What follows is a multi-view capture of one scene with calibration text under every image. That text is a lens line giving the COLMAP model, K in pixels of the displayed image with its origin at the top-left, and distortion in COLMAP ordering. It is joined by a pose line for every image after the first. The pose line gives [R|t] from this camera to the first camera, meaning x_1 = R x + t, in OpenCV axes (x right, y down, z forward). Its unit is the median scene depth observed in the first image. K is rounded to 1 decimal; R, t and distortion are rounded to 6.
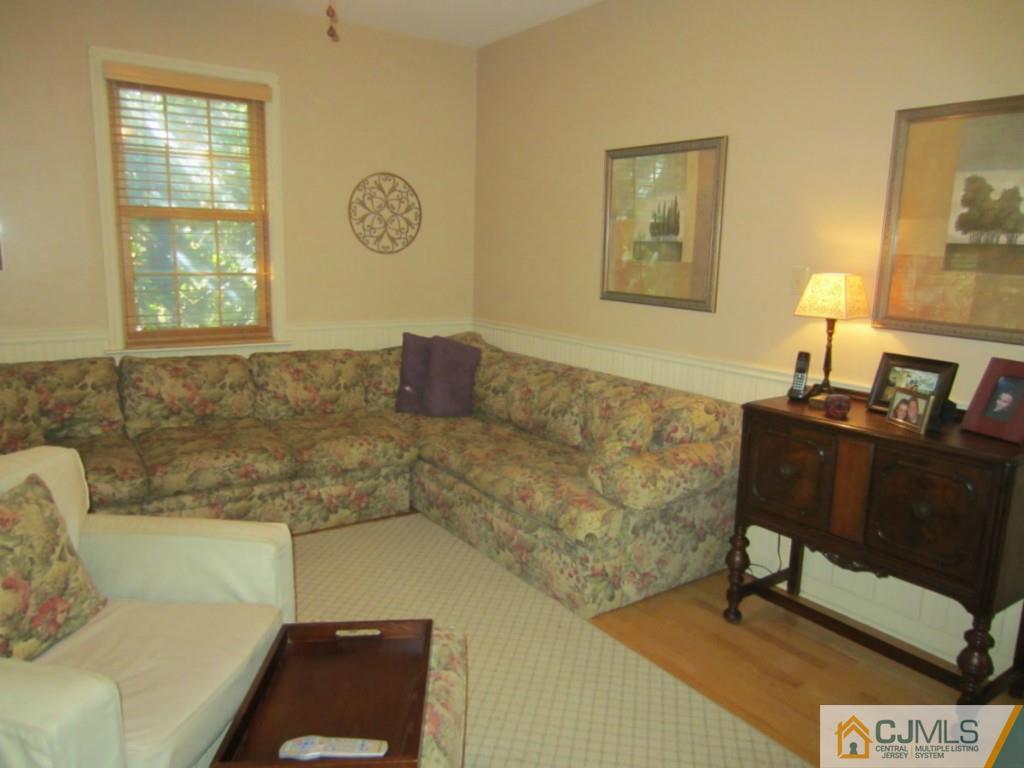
lens RADIAL K [[718.5, 0, 506.5], [0, 718.5, 386.2], [0, 0, 1]] dist [-0.020523, 0.003432]
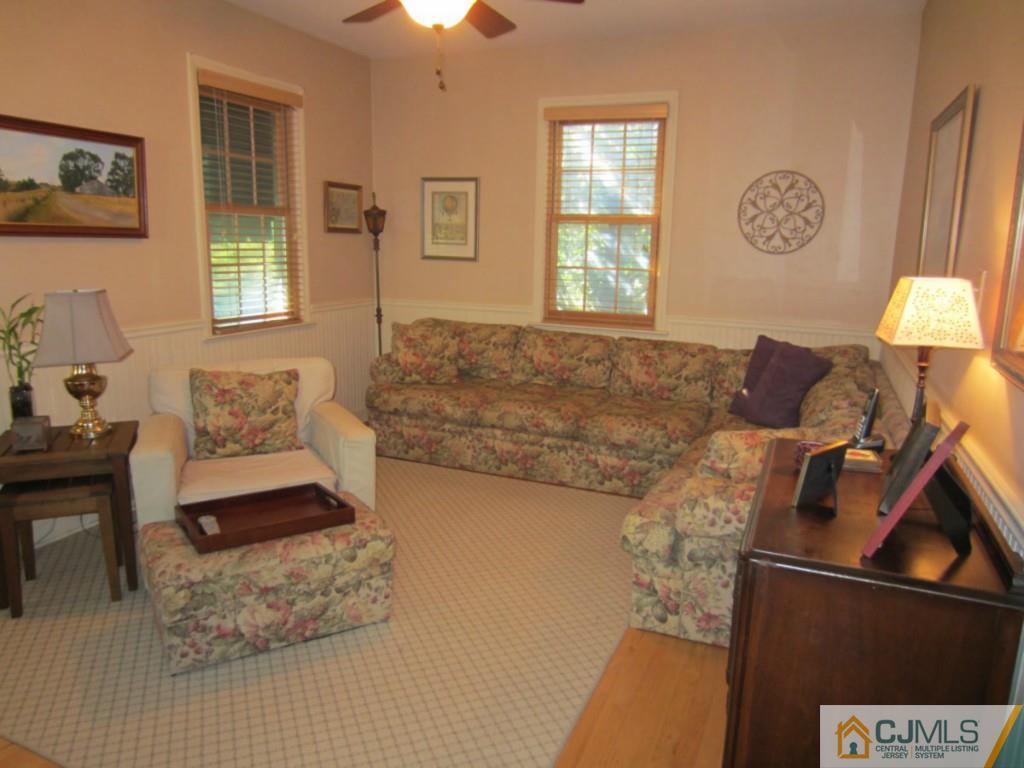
lens RADIAL K [[718.5, 0, 504.9], [0, 718.5, 383.1], [0, 0, 1]] dist [-0.020523, 0.003432]
pose [[0.544583, 0.155727, -0.824123, 0.525278], [-0.164159, 0.983397, 0.077346, -0.031654], [0.822484, 0.093166, 0.561106, 0.195490]]
